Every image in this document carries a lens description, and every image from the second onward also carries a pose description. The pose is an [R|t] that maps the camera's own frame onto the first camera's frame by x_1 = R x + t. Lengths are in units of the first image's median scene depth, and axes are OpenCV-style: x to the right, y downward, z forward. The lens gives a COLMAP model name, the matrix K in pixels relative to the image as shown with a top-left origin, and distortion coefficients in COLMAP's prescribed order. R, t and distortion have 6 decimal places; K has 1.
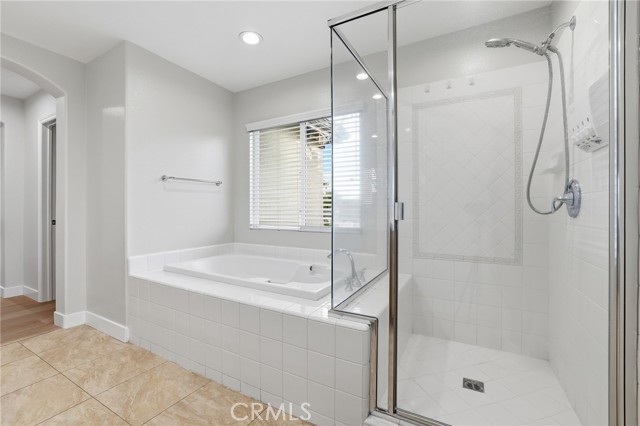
lens RADIAL K [[270.7, 0, 314.6], [0, 270.7, 210.8], [0, 0, 1]] dist [-0.012866, 0.000494]
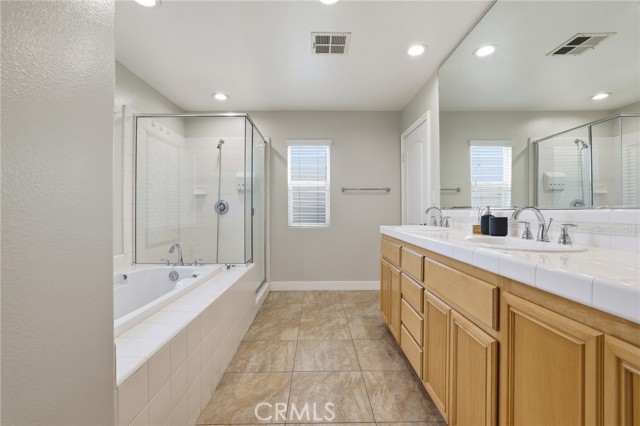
lens RADIAL K [[270.7, 0, 317.1], [0, 270.7, 214.0], [0, 0, 1]] dist [-0.012866, 0.000494]
pose [[-0.497892, -0.001021, 0.867238, -1.309604], [0.000288, 0.999999, 0.001343, 0.003748], [-0.867239, 0.000919, -0.497892, 1.071511]]
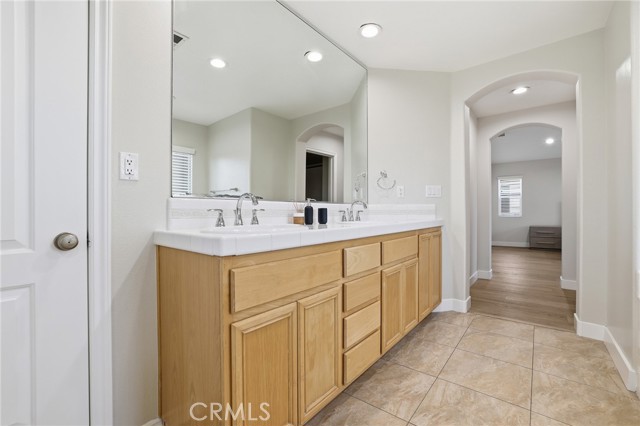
lens RADIAL K [[270.7, 0, 323.8], [0, 270.7, 209.4], [0, 0, 1]] dist [-0.012866, 0.000494]
pose [[-0.158351, -0.002559, -0.987380, 0.133816], [-0.001945, 0.999996, -0.002279, 0.019726], [0.987381, 0.001559, -0.158355, 0.363524]]
